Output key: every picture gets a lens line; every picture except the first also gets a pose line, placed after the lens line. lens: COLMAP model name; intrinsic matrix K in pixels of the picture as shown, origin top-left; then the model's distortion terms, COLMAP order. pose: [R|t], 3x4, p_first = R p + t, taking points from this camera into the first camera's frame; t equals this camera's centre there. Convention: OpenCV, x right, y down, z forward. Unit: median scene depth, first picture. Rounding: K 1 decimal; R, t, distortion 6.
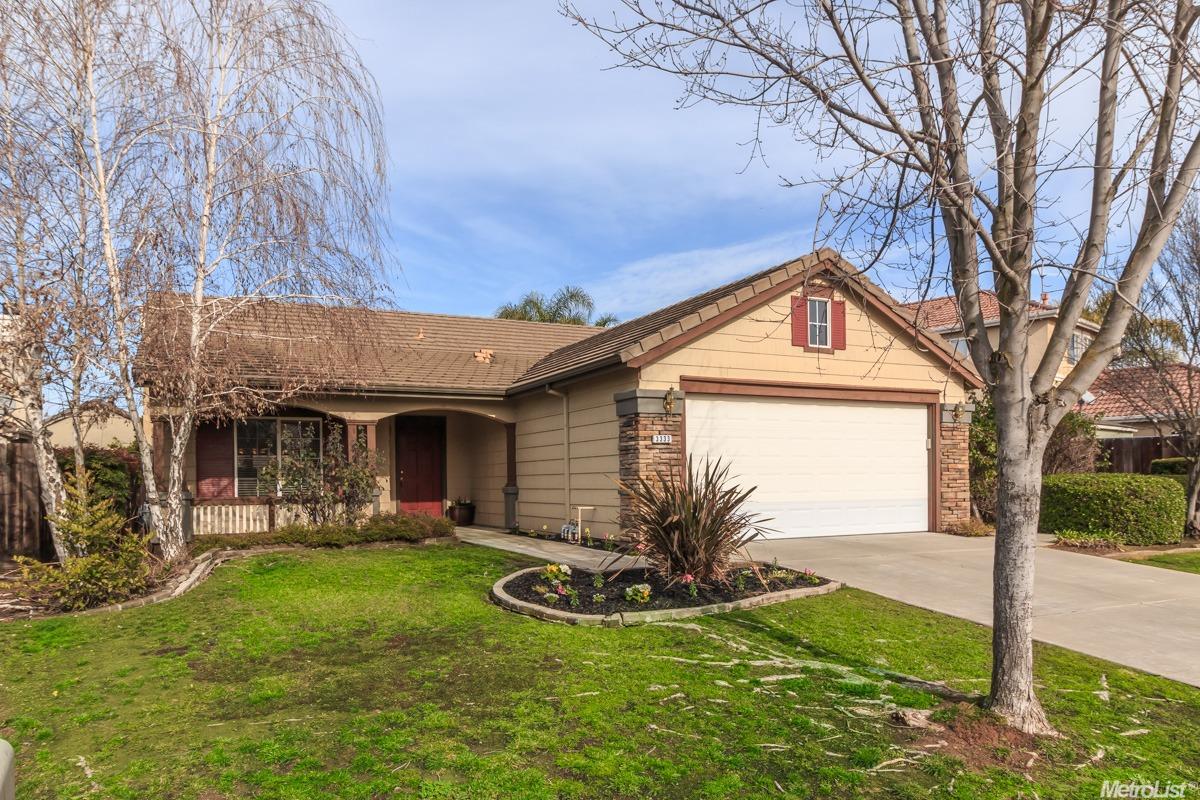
lens RADIAL K [[750.4, 0, 580.0], [0, 750.4, 426.9], [0, 0, 1]] dist [0.007470, 0.001483]
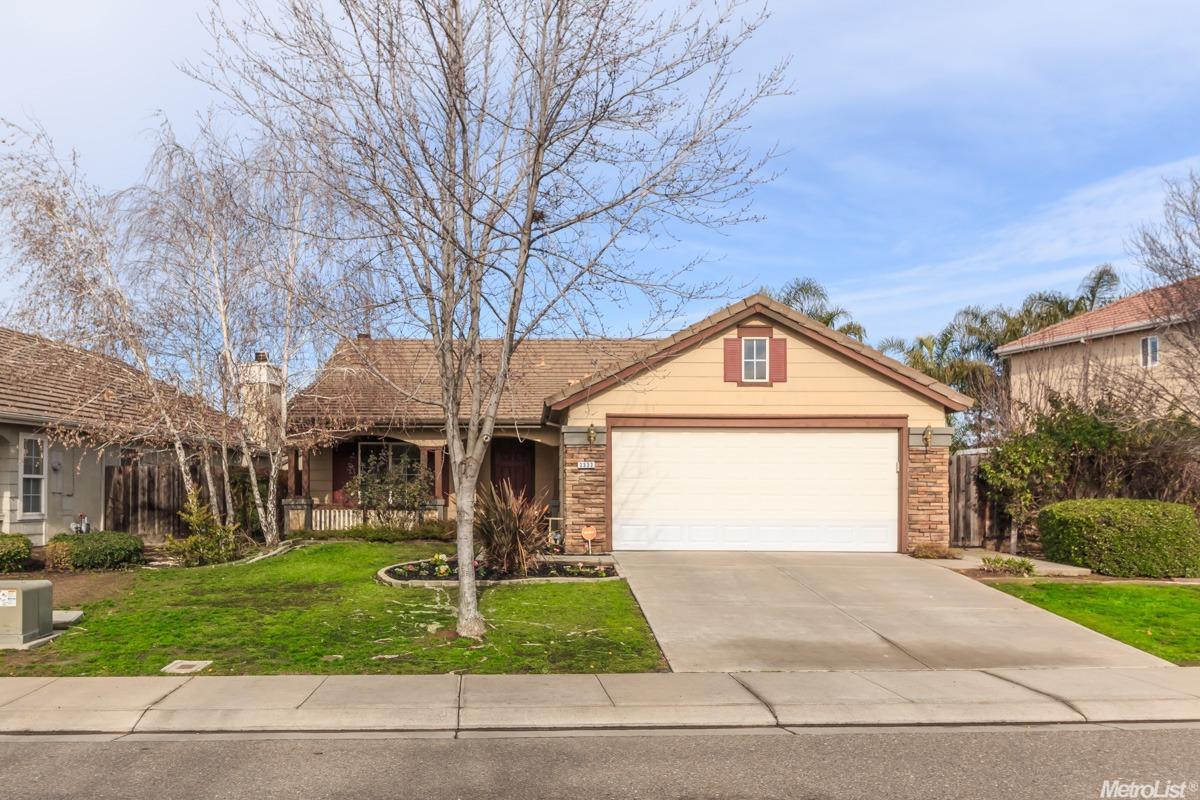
lens RADIAL K [[946.1, 0, 589.4], [0, 946.1, 402.4], [0, 0, 1]] dist [0.024624, -0.001207]
pose [[0.908177, -0.022974, -0.417955, 0.672783], [0.014461, 0.999619, -0.023524, -0.044347], [0.418336, 0.015320, 0.908163, -0.381758]]
